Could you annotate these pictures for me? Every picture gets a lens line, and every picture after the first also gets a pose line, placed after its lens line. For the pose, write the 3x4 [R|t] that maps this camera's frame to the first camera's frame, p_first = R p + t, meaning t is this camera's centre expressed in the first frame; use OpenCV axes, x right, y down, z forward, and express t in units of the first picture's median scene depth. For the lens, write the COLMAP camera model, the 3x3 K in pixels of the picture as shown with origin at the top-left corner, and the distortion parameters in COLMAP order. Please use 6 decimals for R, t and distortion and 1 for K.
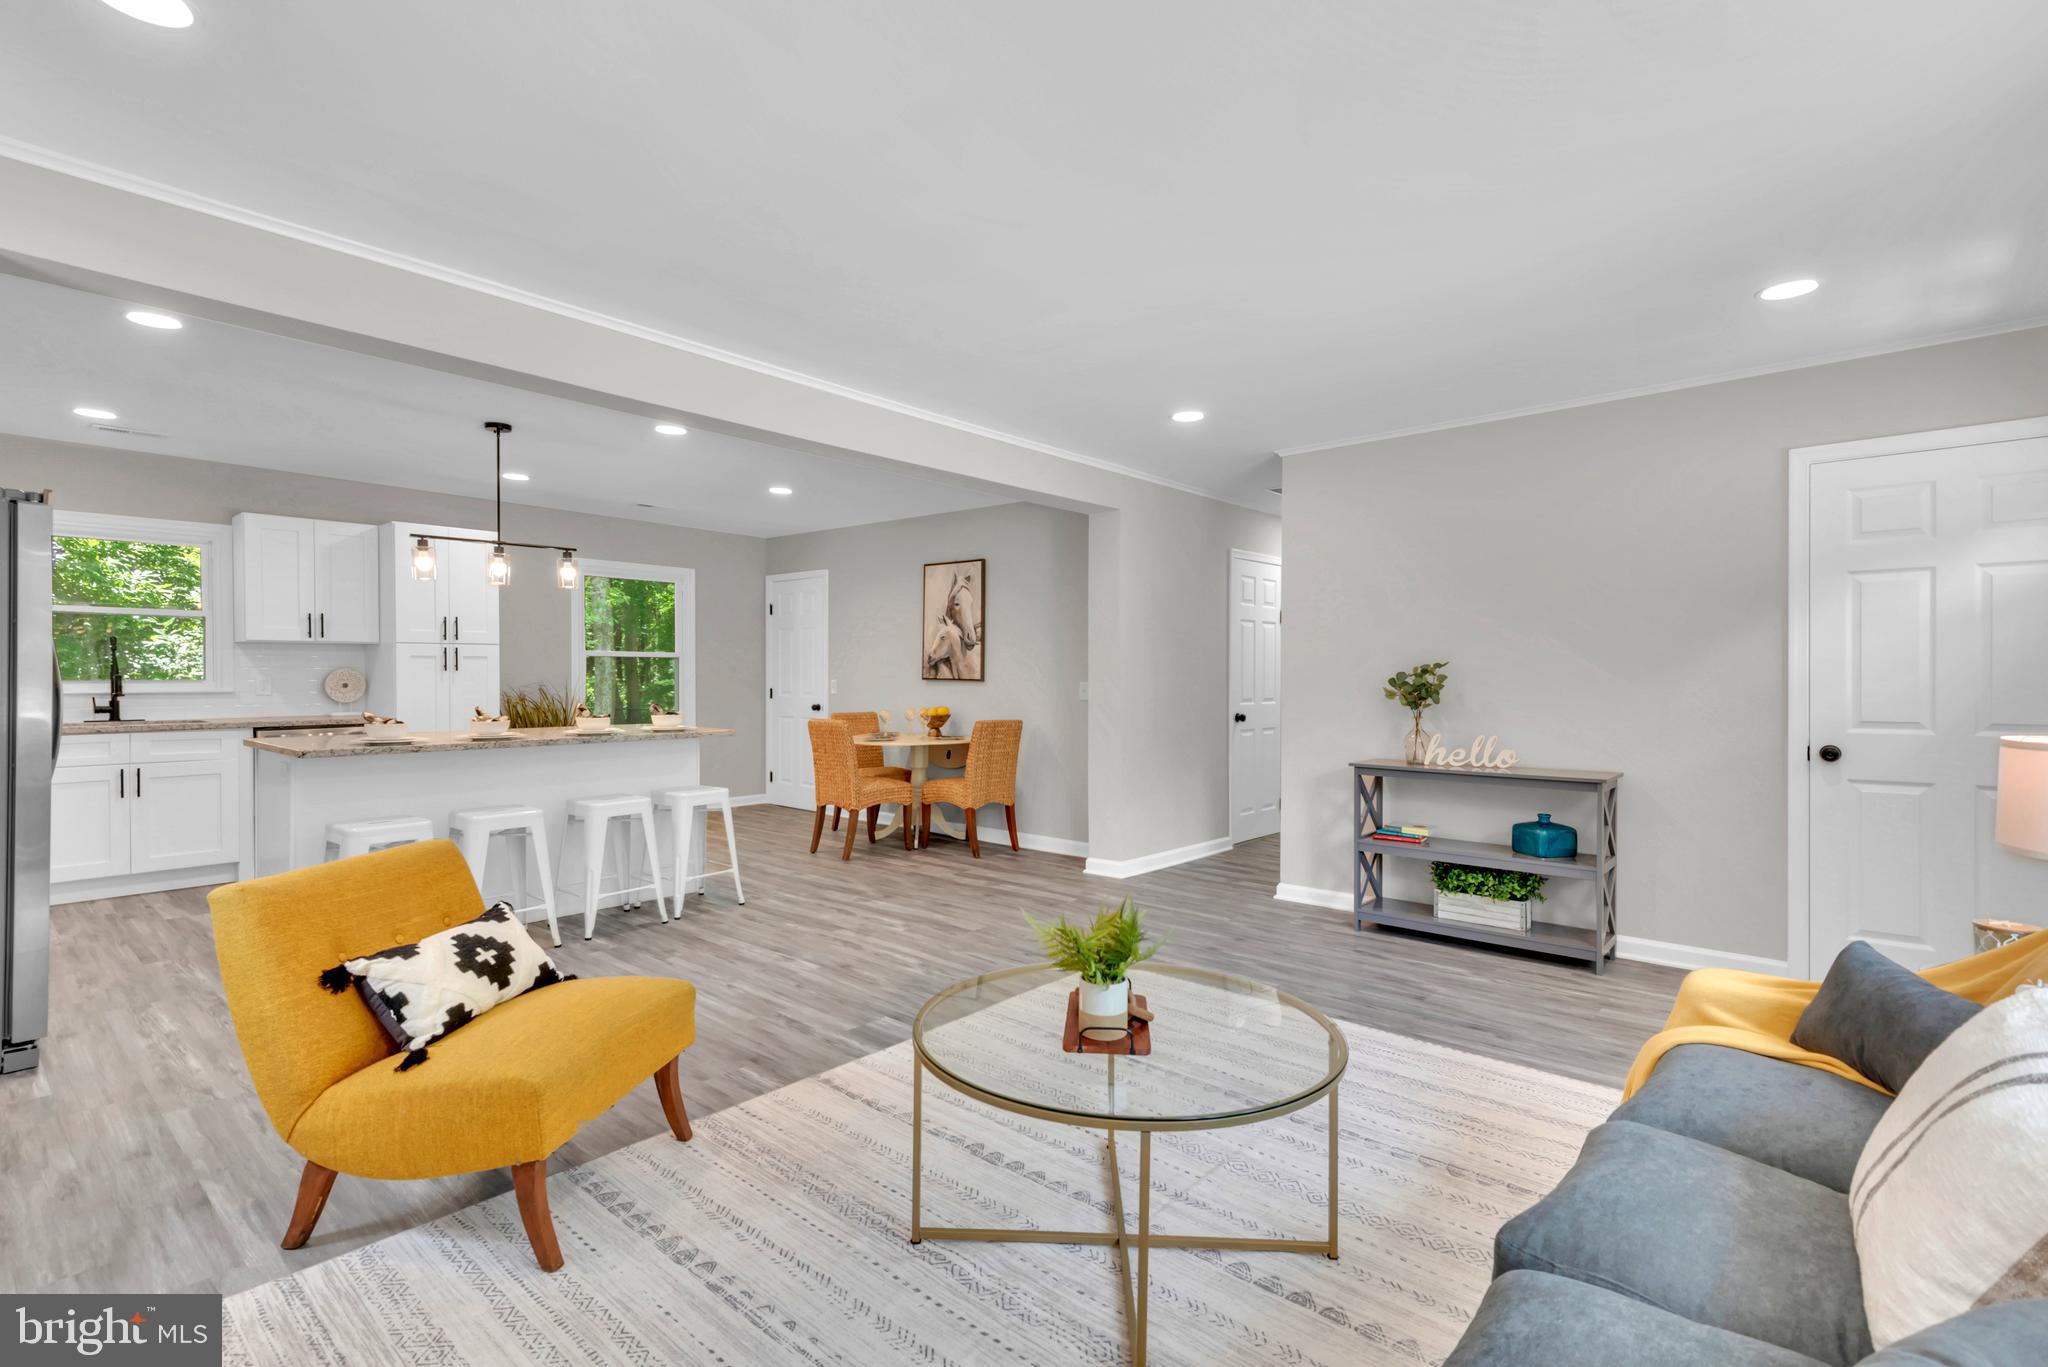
lens RADIAL K [[966.6, 0, 1042.7], [0, 966.6, 686.4], [0, 0, 1]] dist [0.031230, -0.020210]
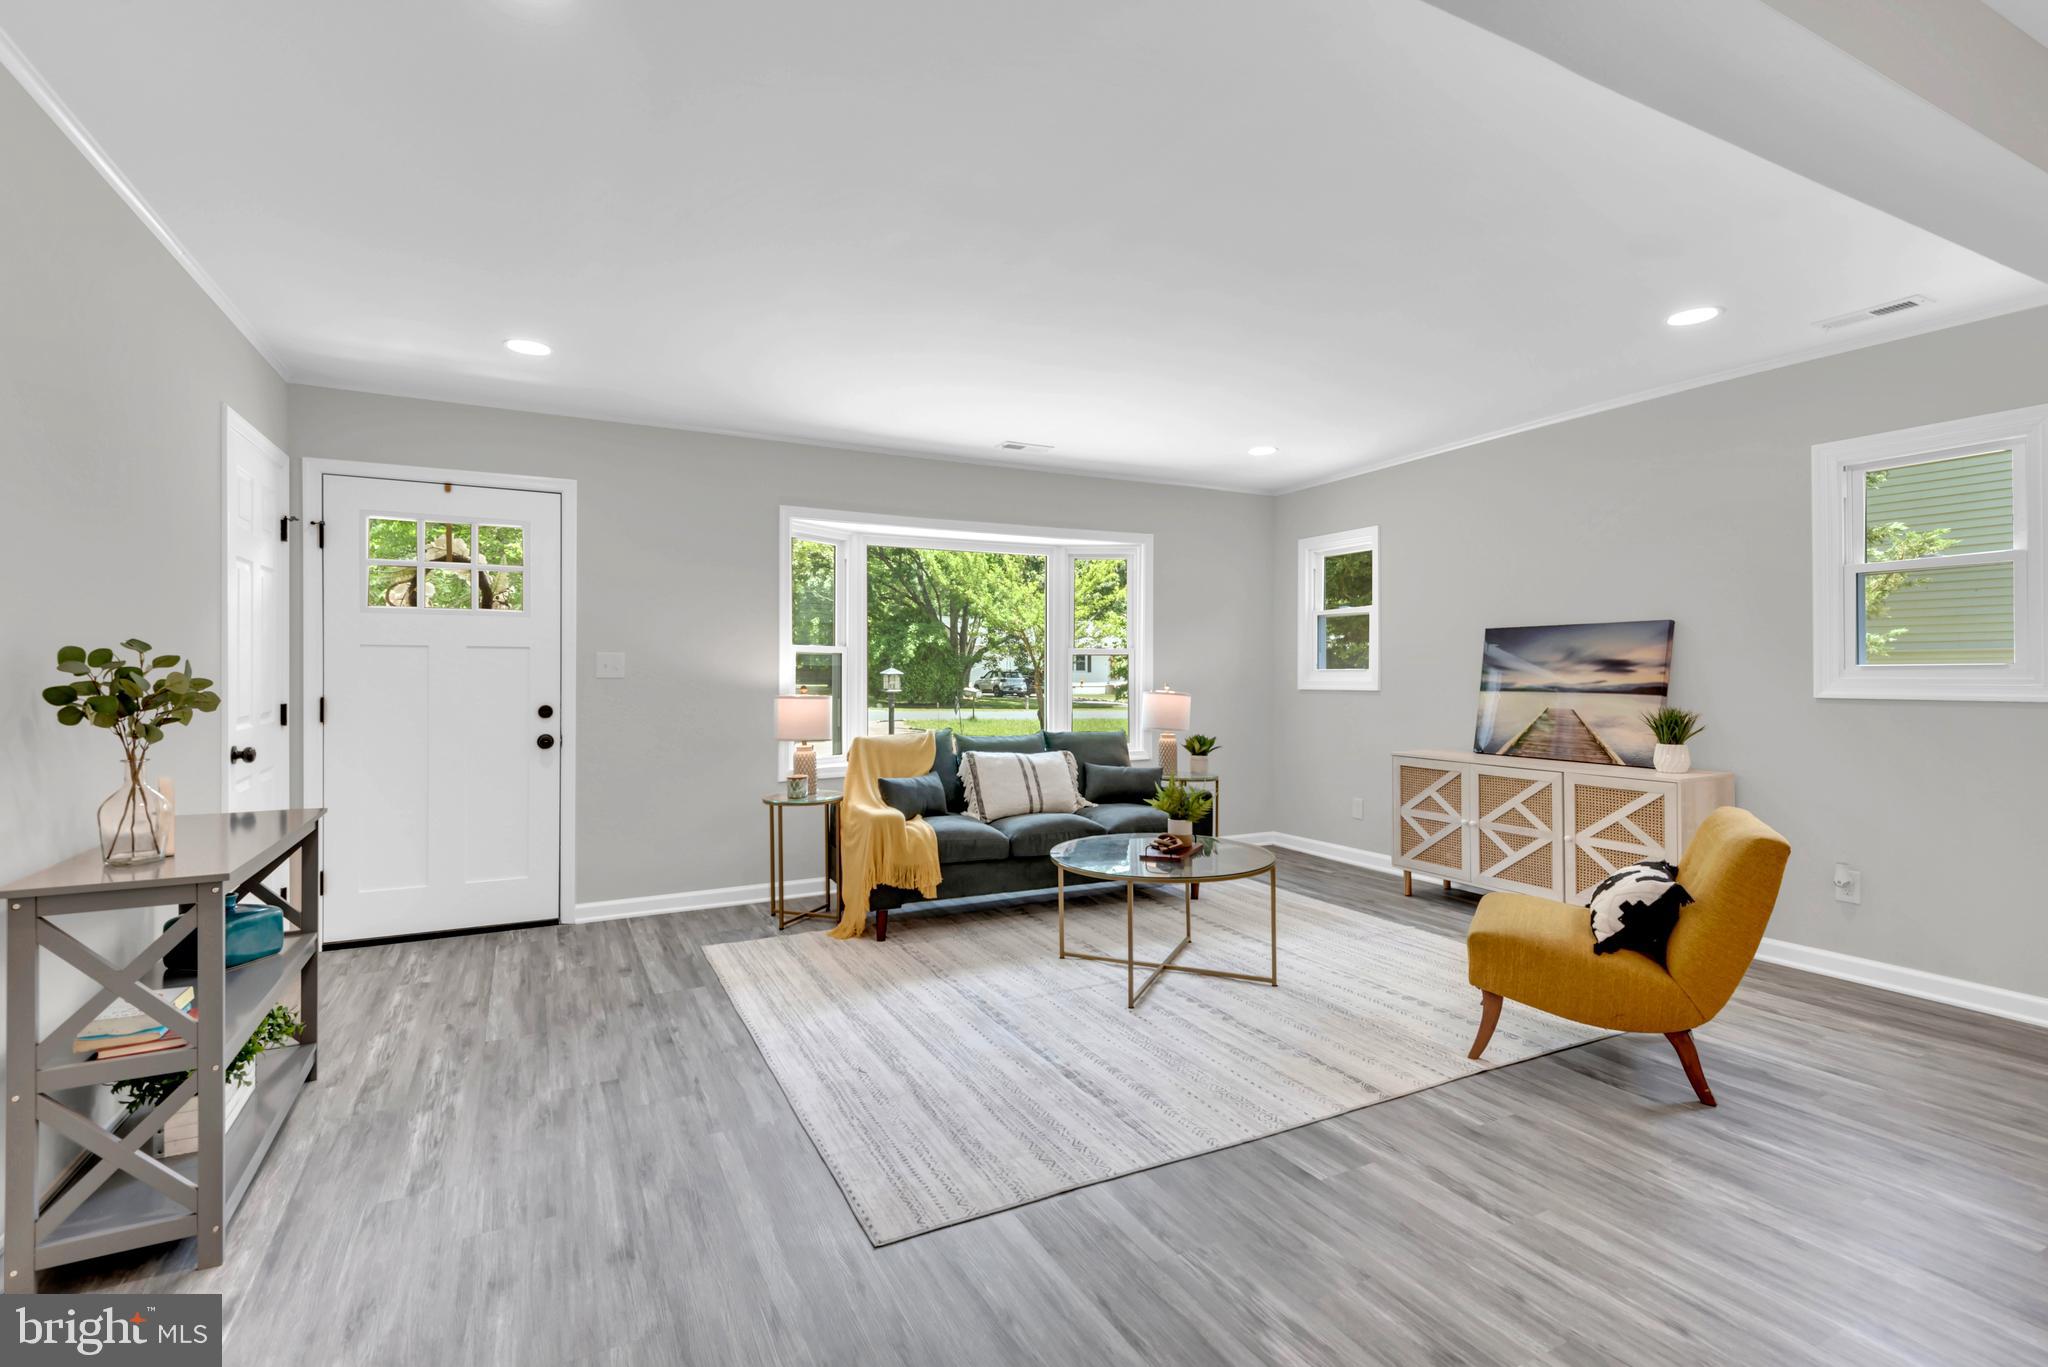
lens RADIAL K [[941.3, 0, 1043.2], [0, 941.3, 677.2], [0, 0, 1]] dist [0.032829, -0.019089]
pose [[-0.930561, -0.003271, 0.366123, -0.142482], [0.003108, 0.999853, 0.016834, -0.010421], [-0.366124, 0.016804, -0.930414, 1.069555]]
